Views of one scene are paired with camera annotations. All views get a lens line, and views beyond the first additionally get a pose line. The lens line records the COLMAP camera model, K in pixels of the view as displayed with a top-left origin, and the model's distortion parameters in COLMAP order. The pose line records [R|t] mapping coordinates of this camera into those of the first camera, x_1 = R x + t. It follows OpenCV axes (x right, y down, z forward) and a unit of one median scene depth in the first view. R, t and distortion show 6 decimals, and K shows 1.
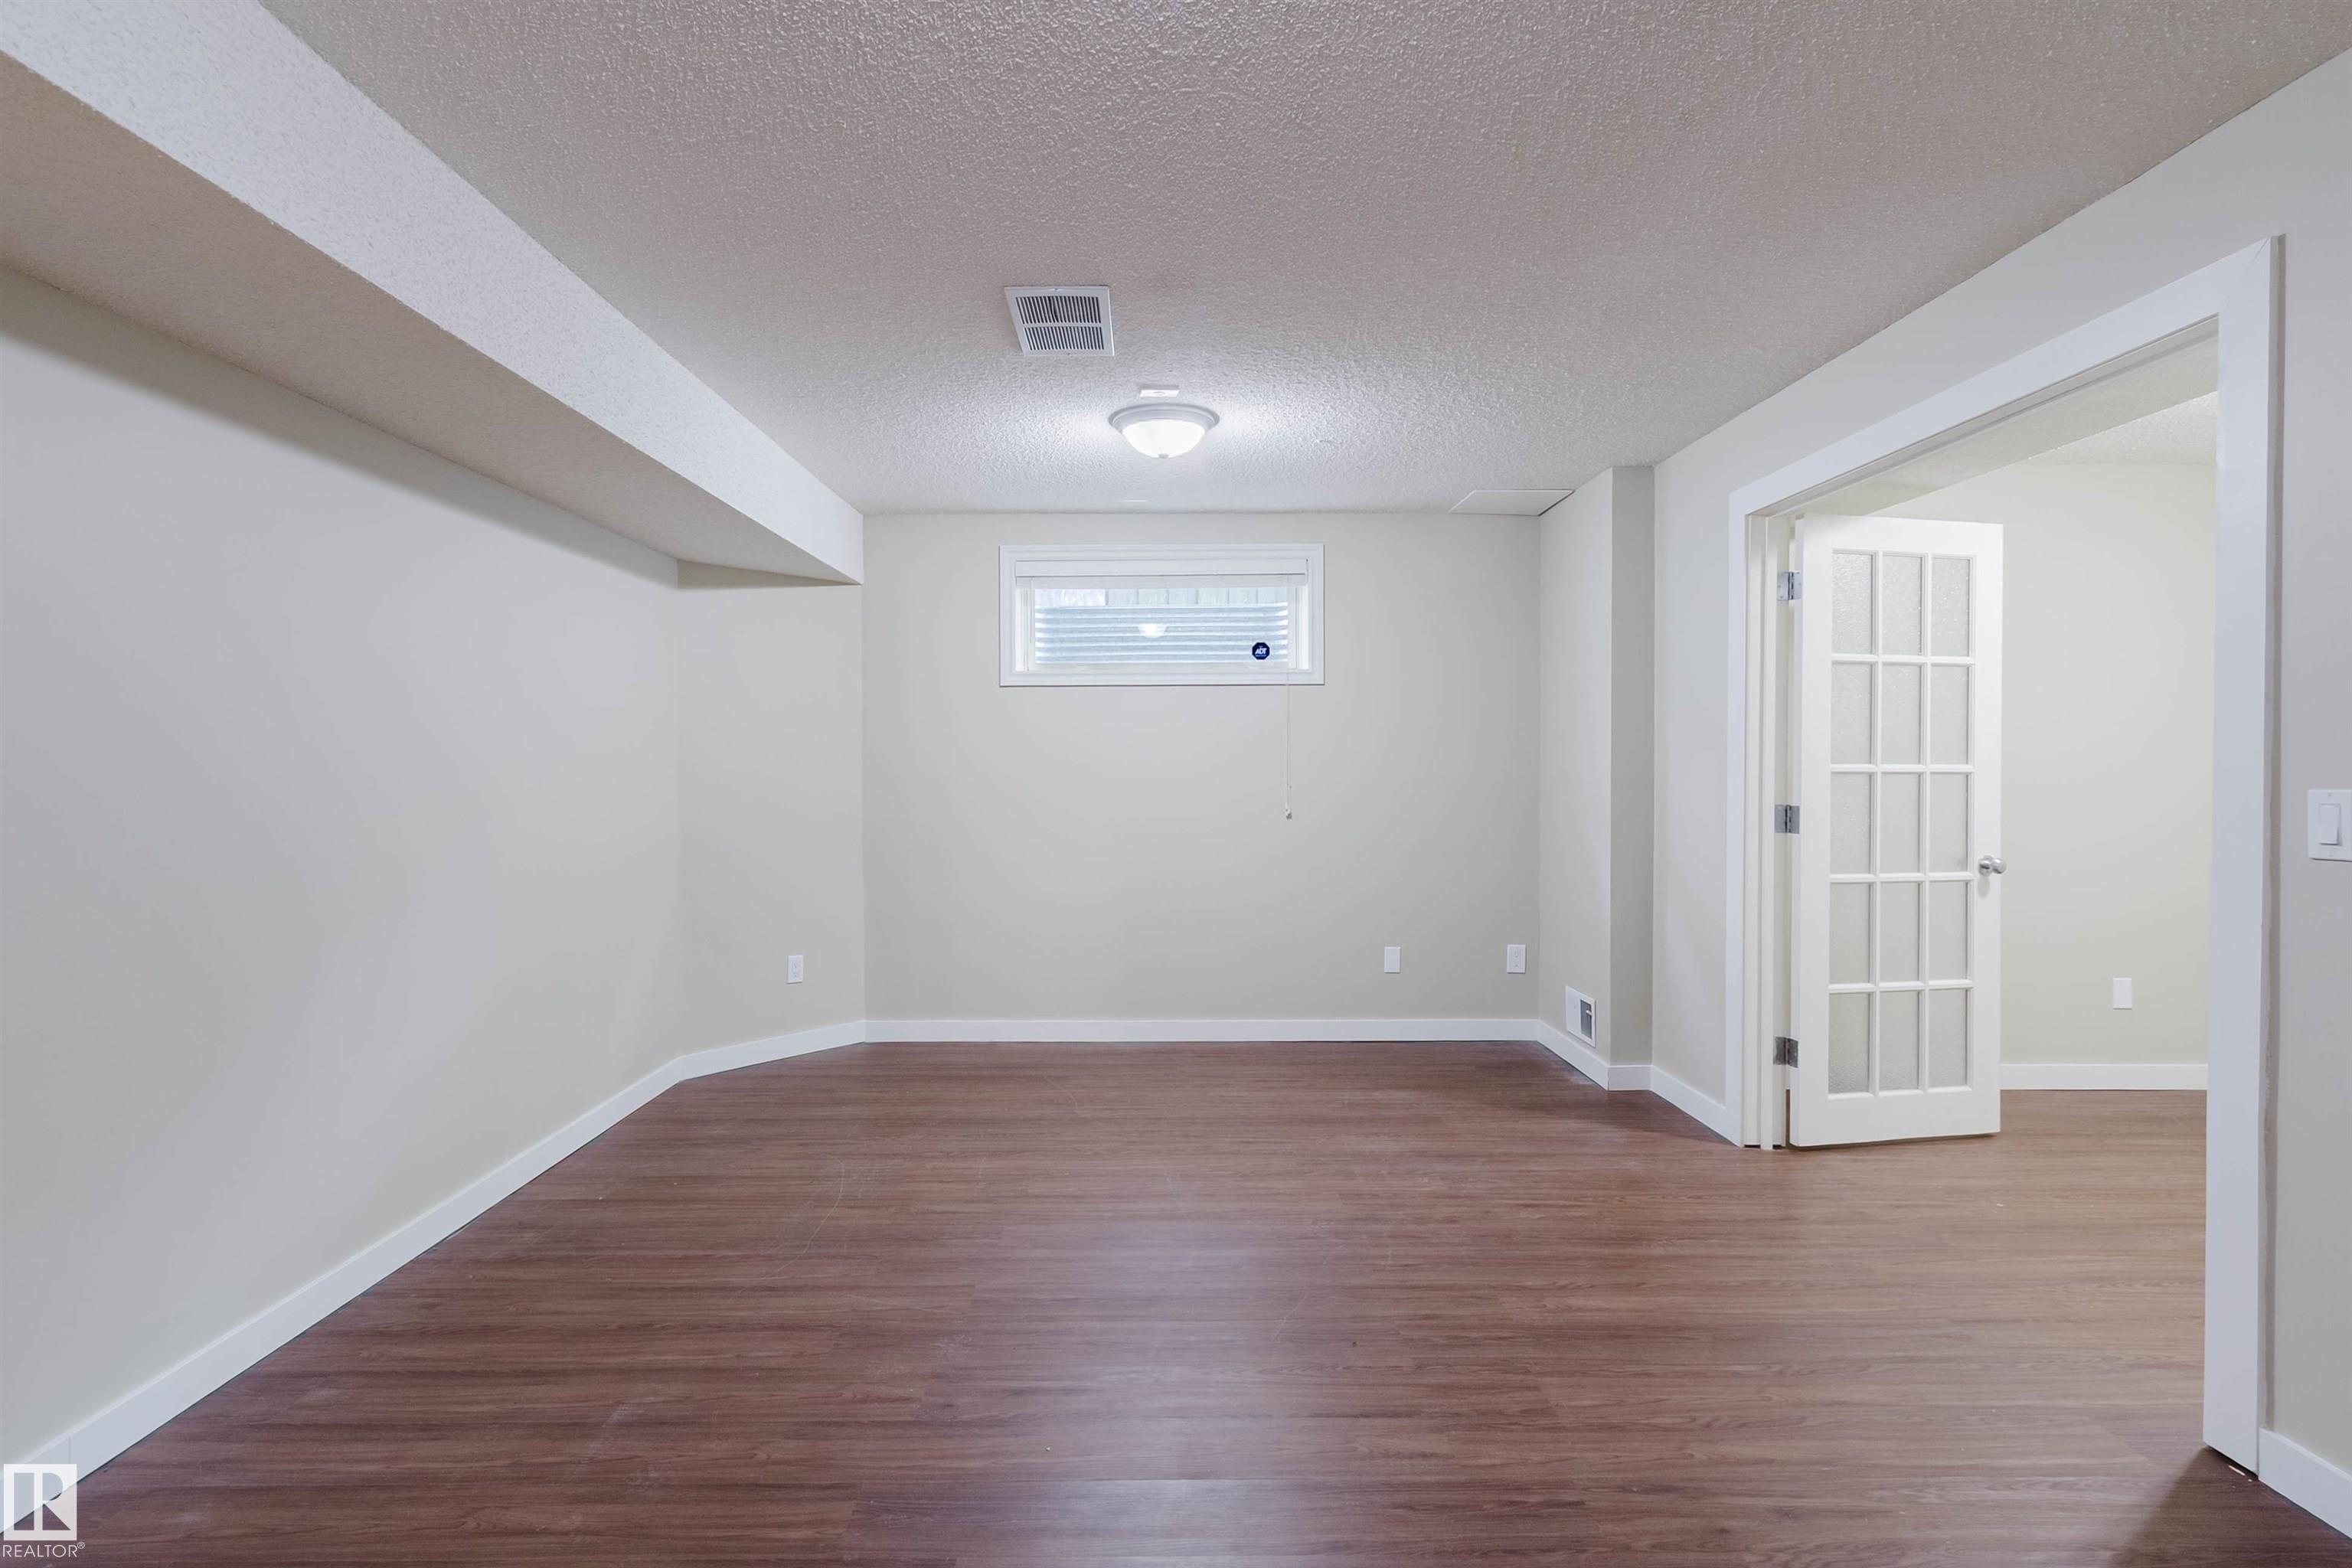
lens RADIAL K [[1078.1, 0, 1174.4], [0, 1078.1, 784.6], [0, 0, 1]] dist [0.001865, 0.000464]
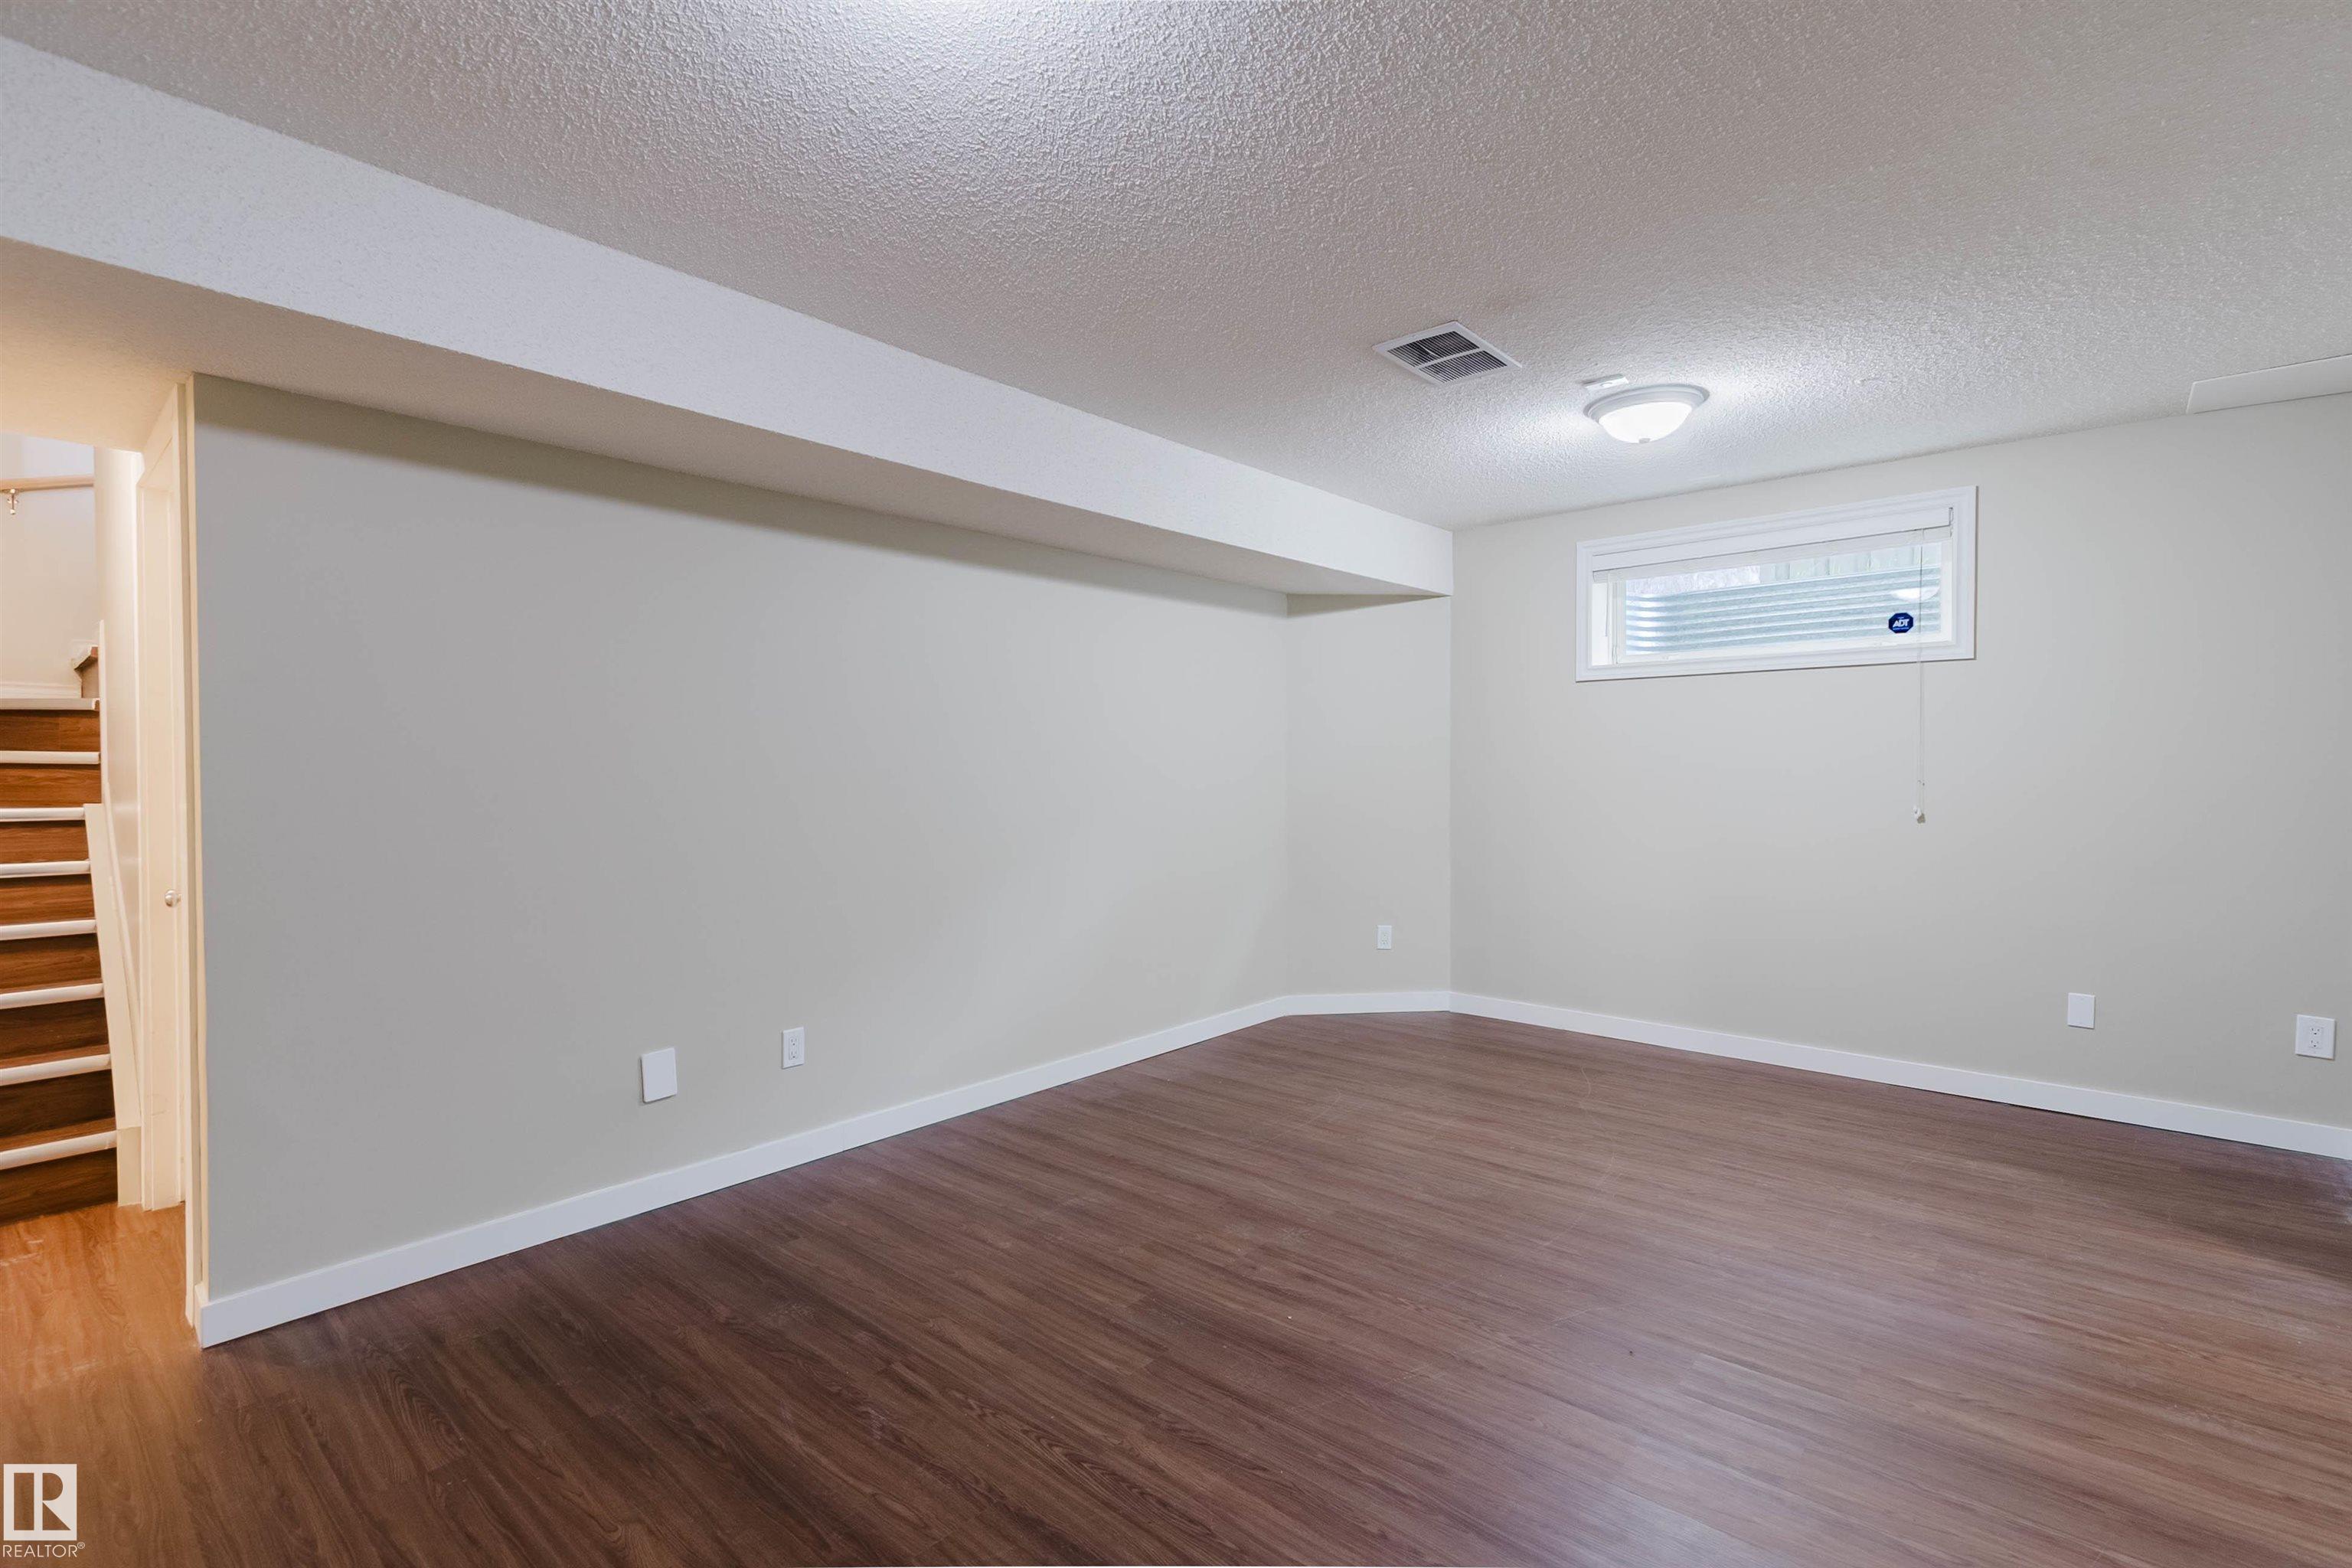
lens RADIAL K [[1078.1, 0, 1195.4], [0, 1078.1, 780.3], [0, 0, 1]] dist [0.001865, 0.000464]
pose [[0.751295, 0.009873, -0.659892, 0.295919], [-0.009060, 0.999948, 0.004646, 0.000303], [0.659904, 0.002488, 0.751346, 0.003478]]
